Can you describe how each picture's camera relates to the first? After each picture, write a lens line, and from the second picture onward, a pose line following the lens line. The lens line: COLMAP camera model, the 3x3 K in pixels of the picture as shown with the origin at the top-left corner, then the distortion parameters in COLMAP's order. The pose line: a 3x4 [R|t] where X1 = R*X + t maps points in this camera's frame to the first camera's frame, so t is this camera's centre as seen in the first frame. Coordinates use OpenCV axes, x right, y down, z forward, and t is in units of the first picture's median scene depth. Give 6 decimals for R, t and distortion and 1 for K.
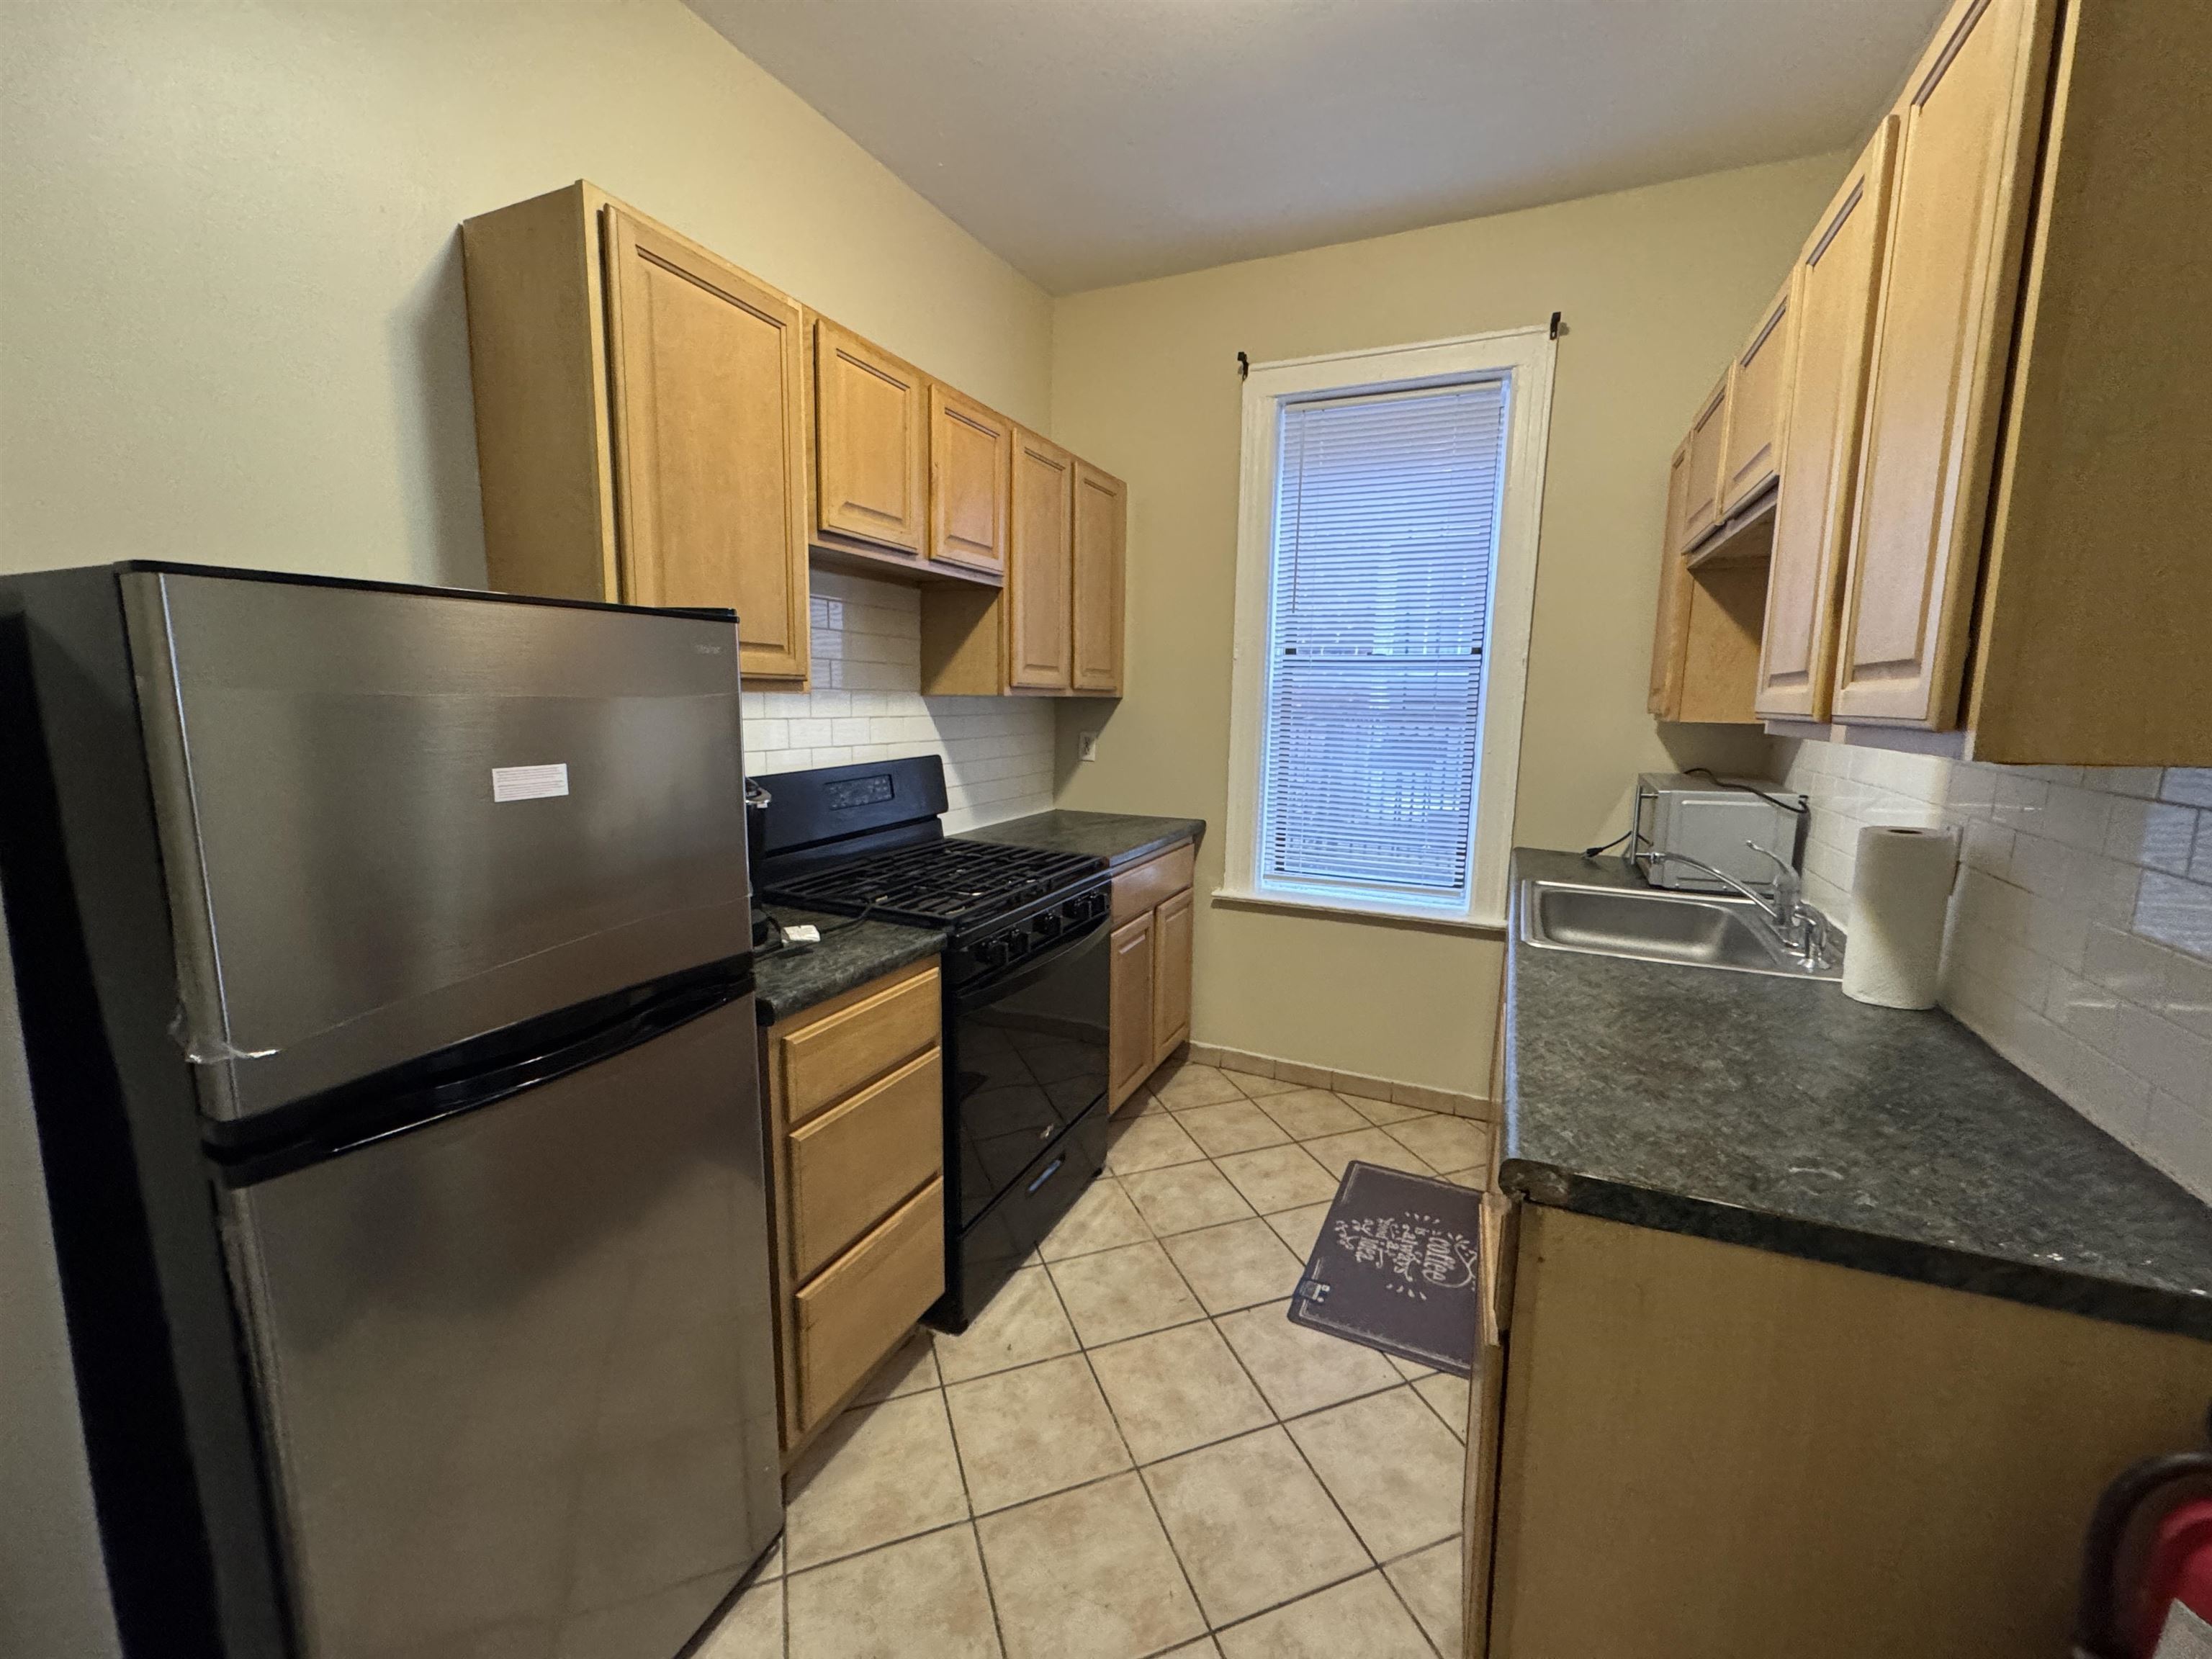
lens RADIAL K [[880.9, 0, 1106.0], [0, 880.9, 829.5], [0, 0, 1]] dist [-0.003624, 0.000205]
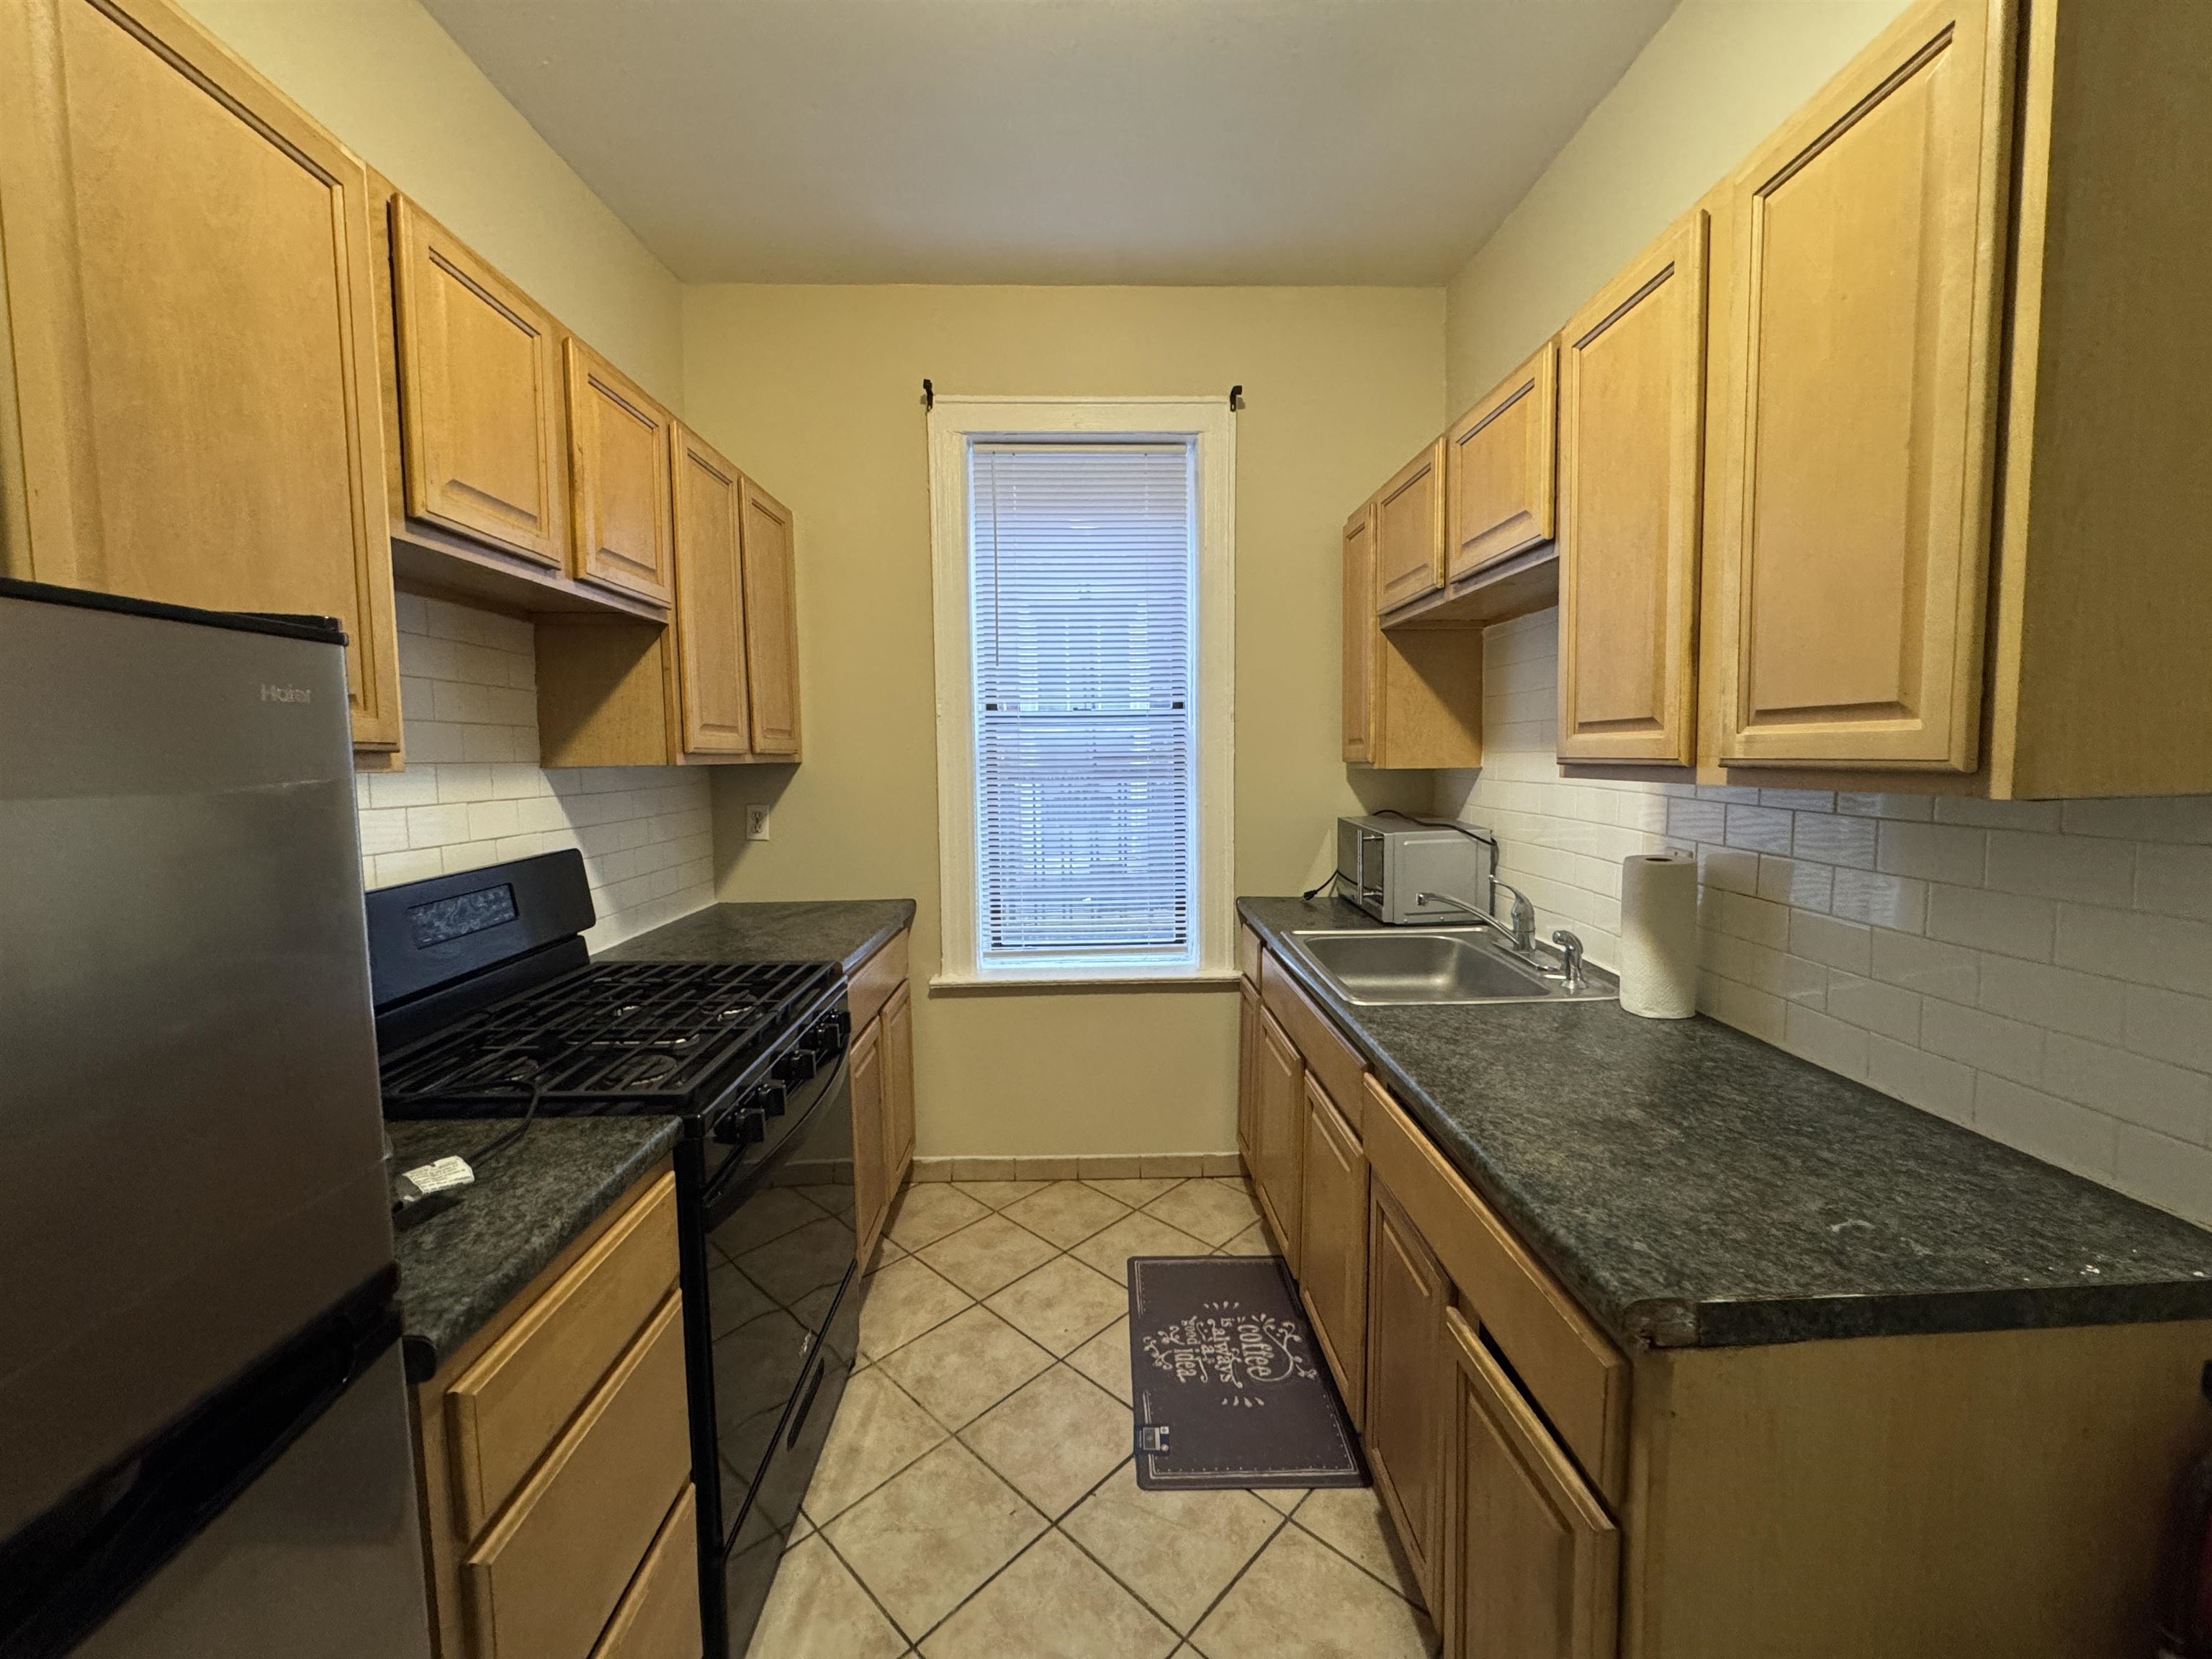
lens RADIAL K [[880.9, 0, 1106.0], [0, 880.9, 829.5], [0, 0, 1]] dist [-0.003624, 0.000205]
pose [[0.896904, -0.063947, 0.437577, -0.127888], [0.092724, 0.994688, -0.044694, -0.030736], [-0.432394, 0.080660, 0.898070, 0.176386]]
